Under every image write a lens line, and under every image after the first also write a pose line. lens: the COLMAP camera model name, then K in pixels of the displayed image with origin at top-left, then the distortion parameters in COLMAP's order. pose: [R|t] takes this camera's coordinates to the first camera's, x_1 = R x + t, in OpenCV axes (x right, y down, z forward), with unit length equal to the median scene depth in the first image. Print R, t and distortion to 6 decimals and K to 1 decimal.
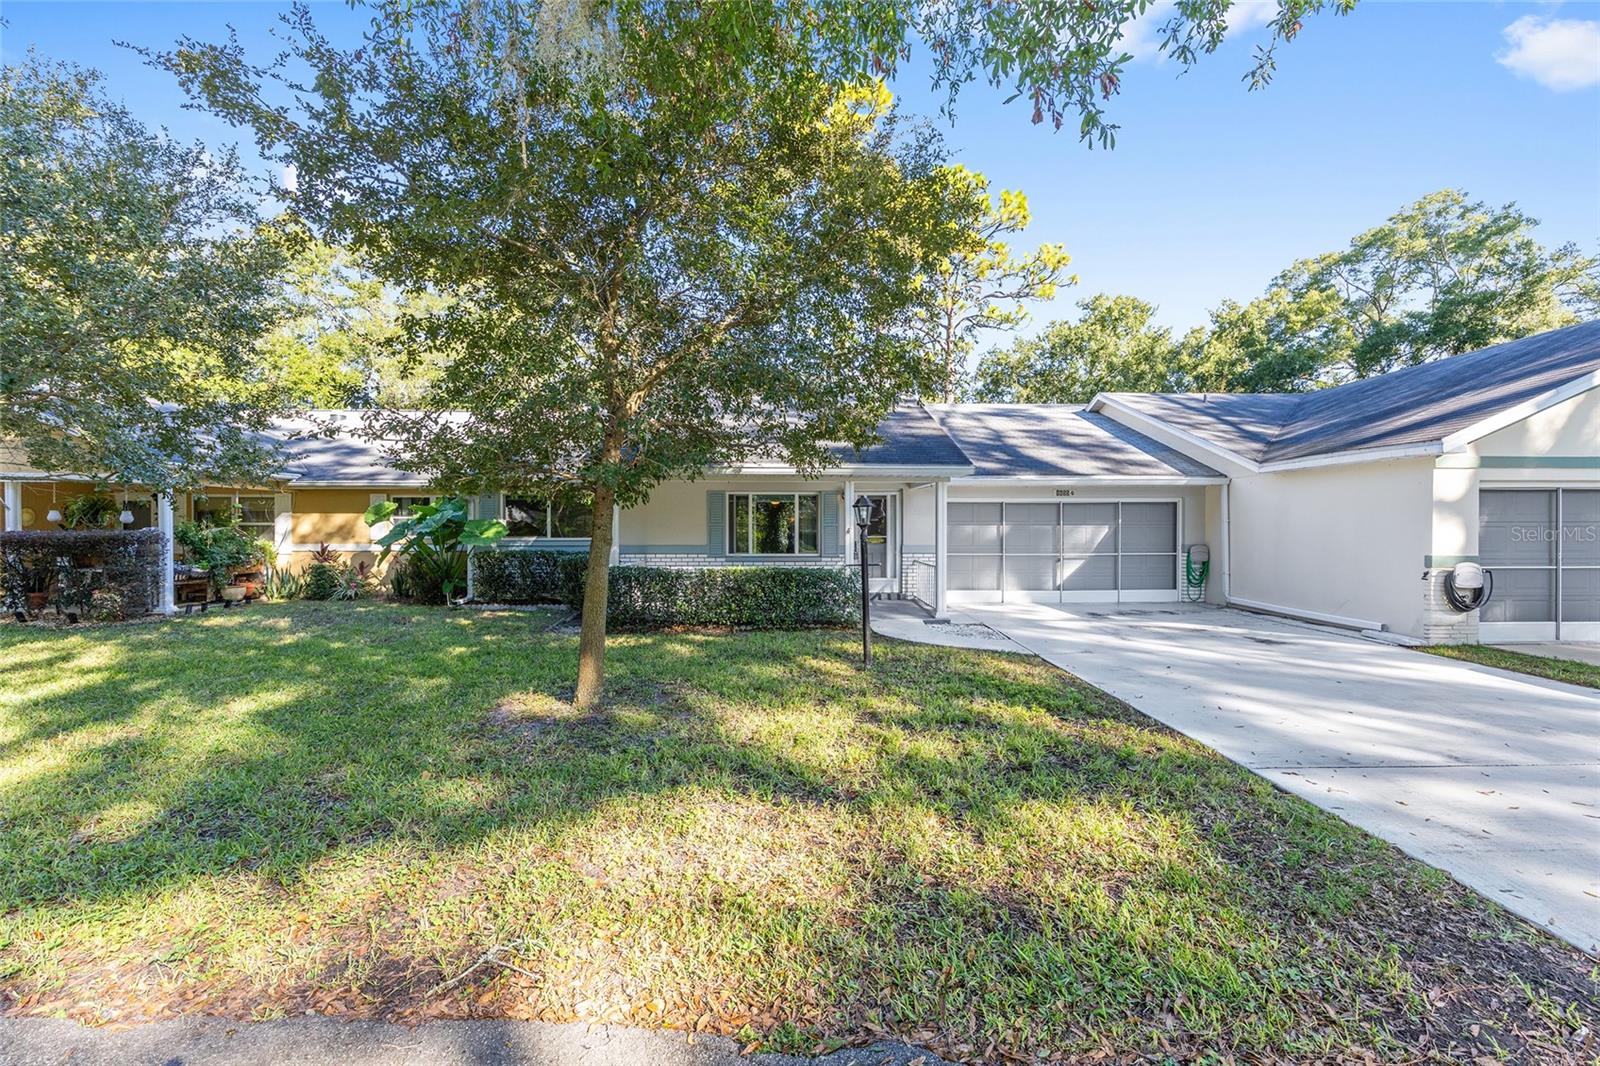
lens RADIAL K [[648.0, 0, 805.7], [0, 648.0, 535.7], [0, 0, 1]] dist [0.001878, 0.000493]
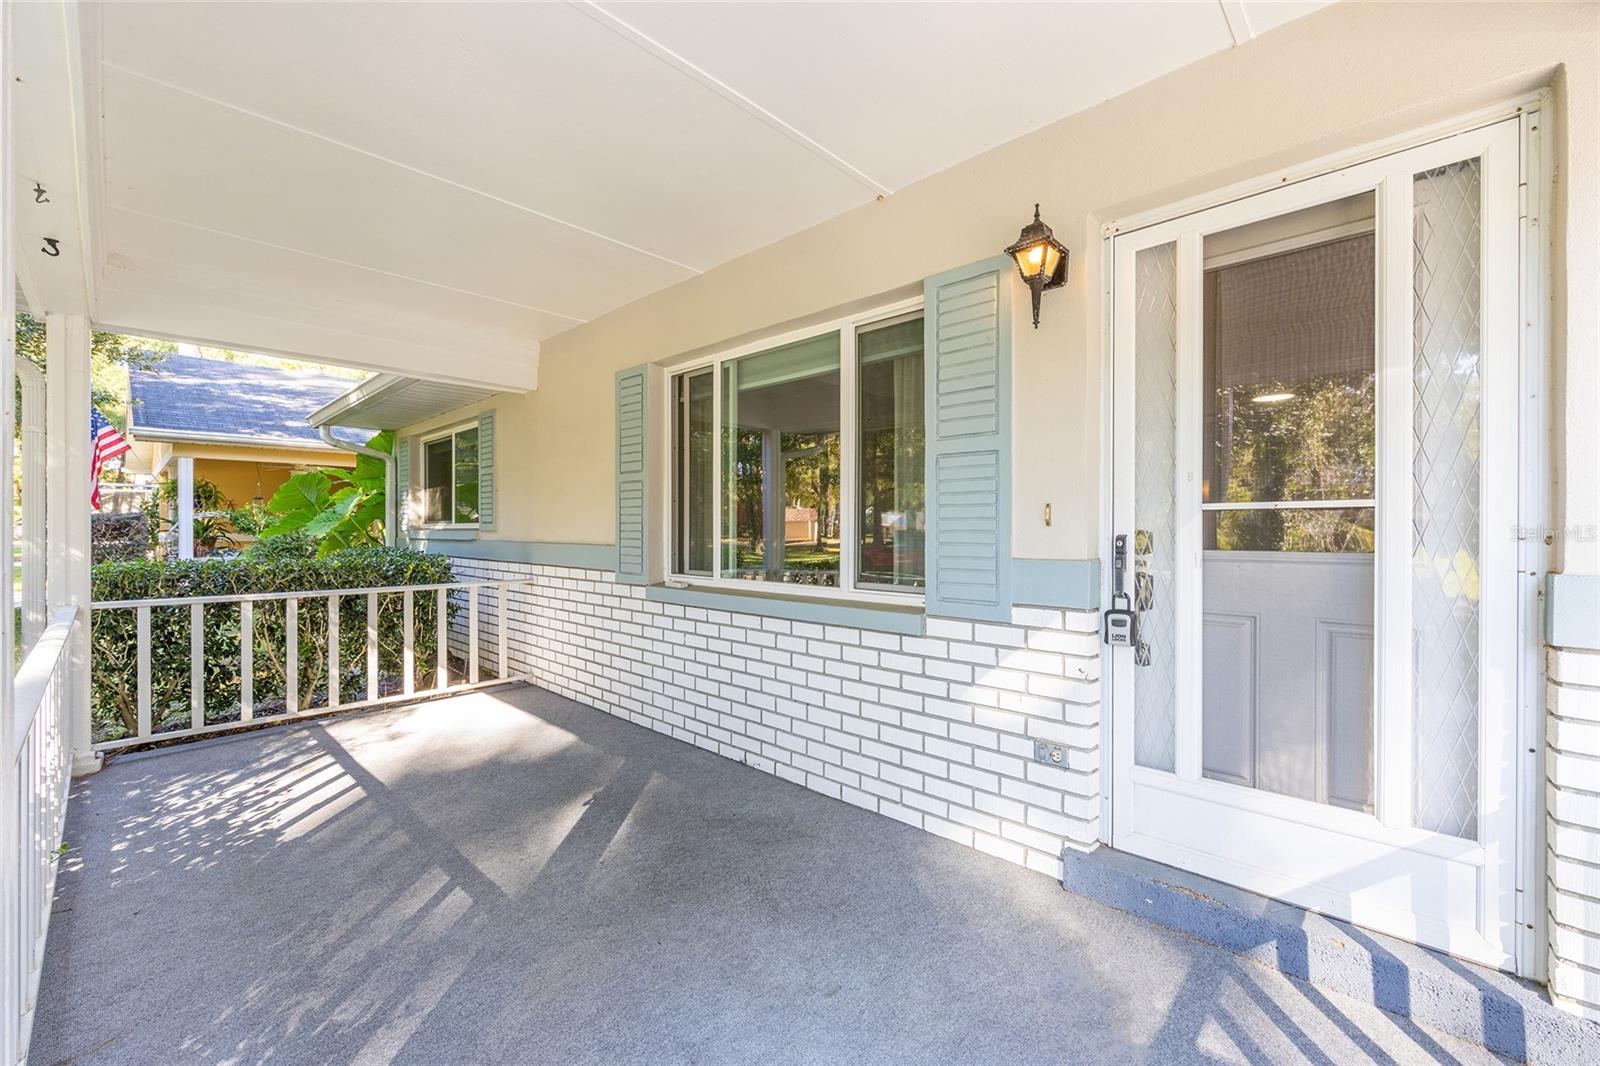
lens RADIAL K [[648.0, 0, 801.9], [0, 648.0, 532.6], [0, 0, 1]] dist [0.001878, 0.000493]
pose [[0.714113, 0.004409, -0.700017, 0.139924], [-0.007359, 0.999972, -0.001209, 0.008859], [0.699992, 0.006015, 0.714125, 0.859326]]
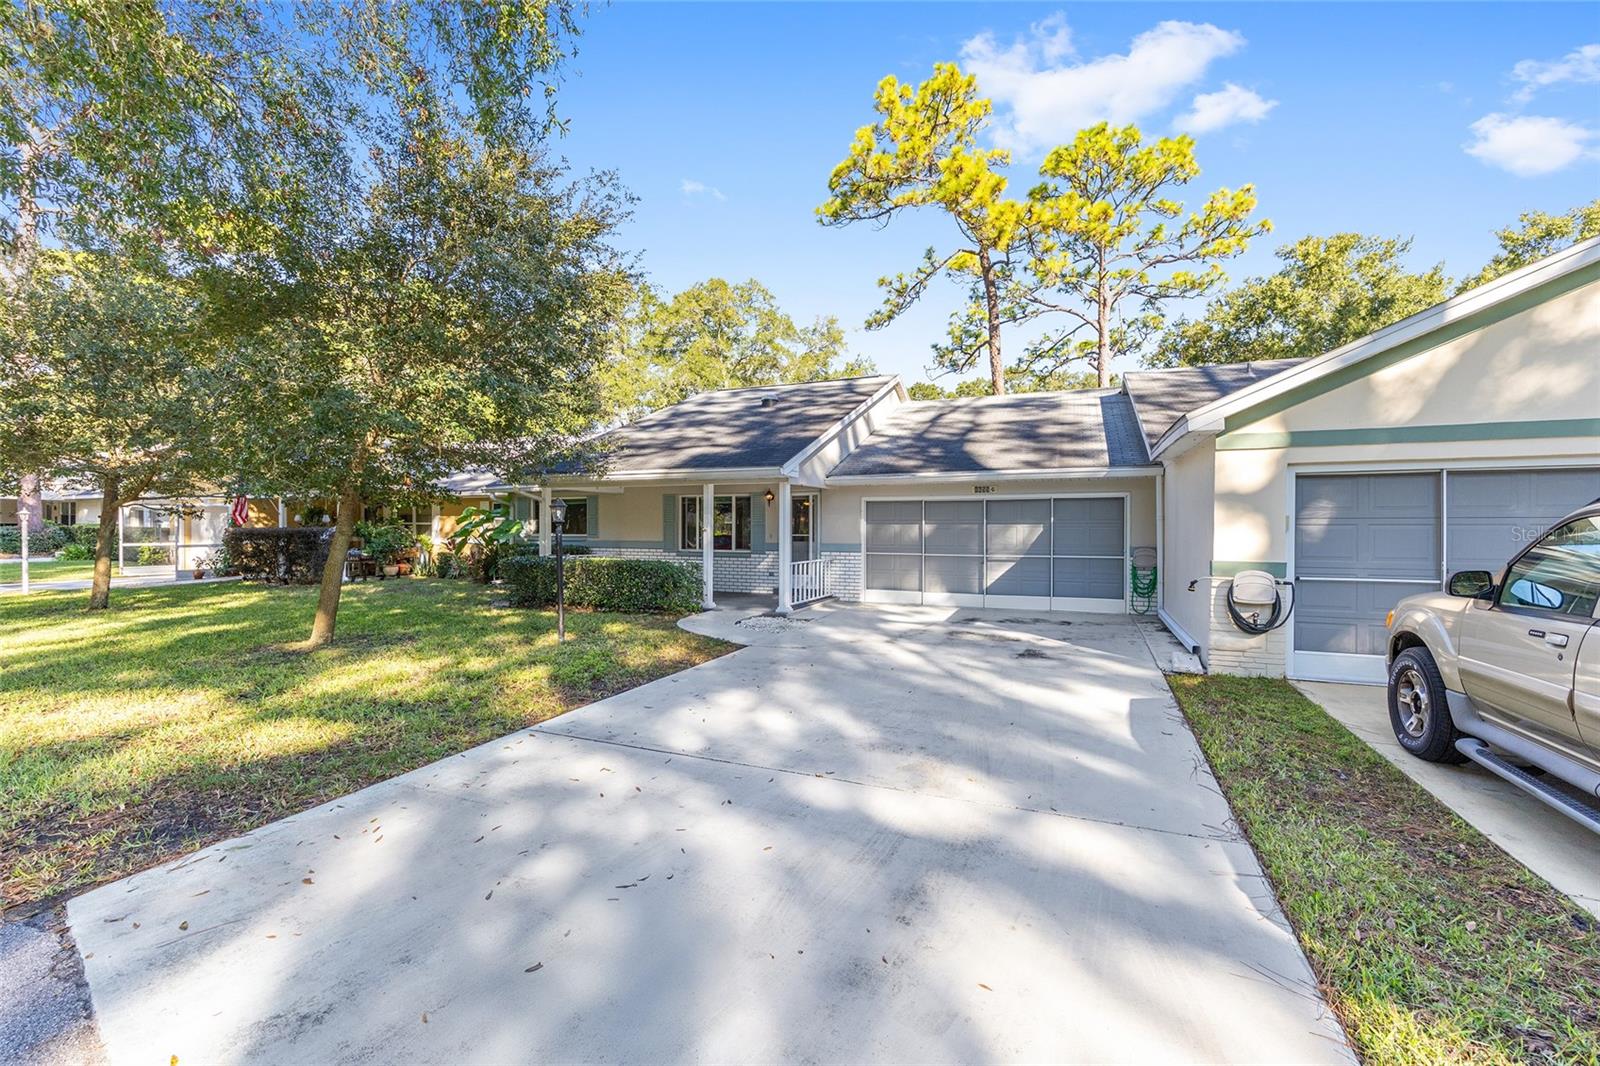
lens RADIAL K [[648.0, 0, 801.9], [0, 648.0, 526.2], [0, 0, 1]] dist [0.001878, 0.000493]
pose [[0.911026, 0.001022, -0.412348, 0.566424], [-0.008047, 0.999851, -0.015302, 0.003082], [0.412271, 0.017259, 0.910898, 0.049649]]
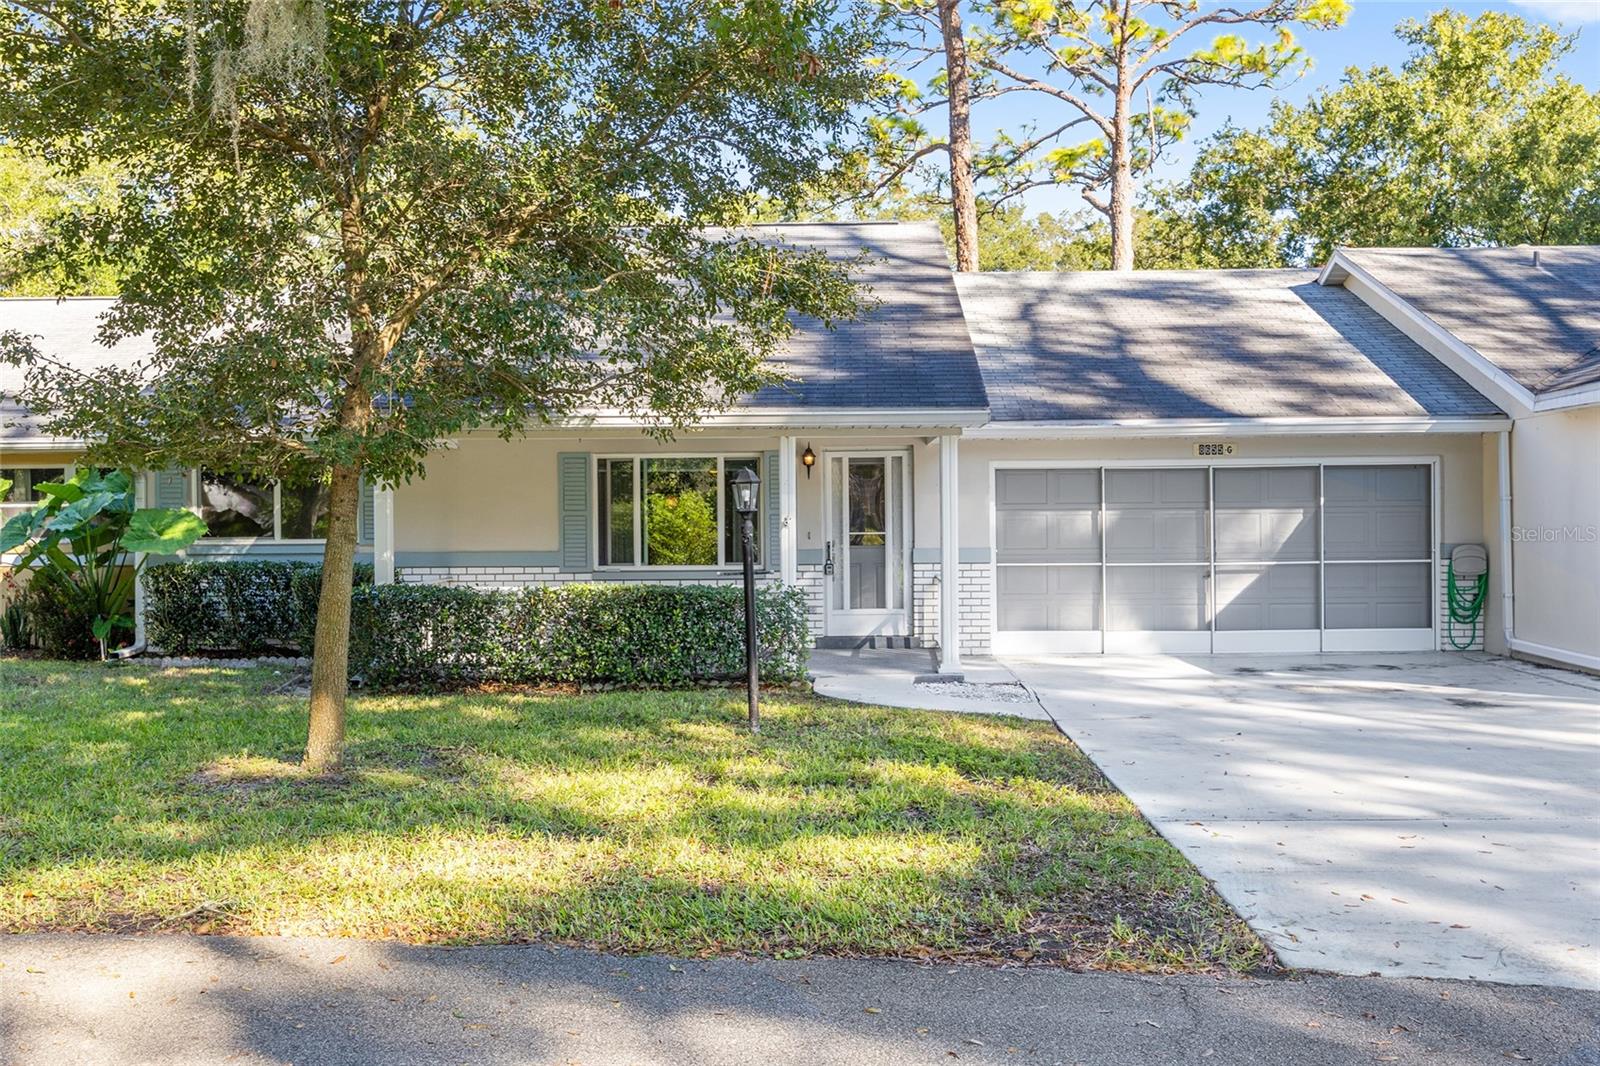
lens RADIAL K [[1519.5, 0, 802.6], [0, 1519.5, 535.0], [0, 0, 1]] dist [0.016967, 0.000000]
pose [[0.998570, -0.007503, -0.052927, 0.128355], [0.007353, 0.999968, -0.003034, 0.006747], [0.052948, 0.002641, 0.998594, -0.294827]]
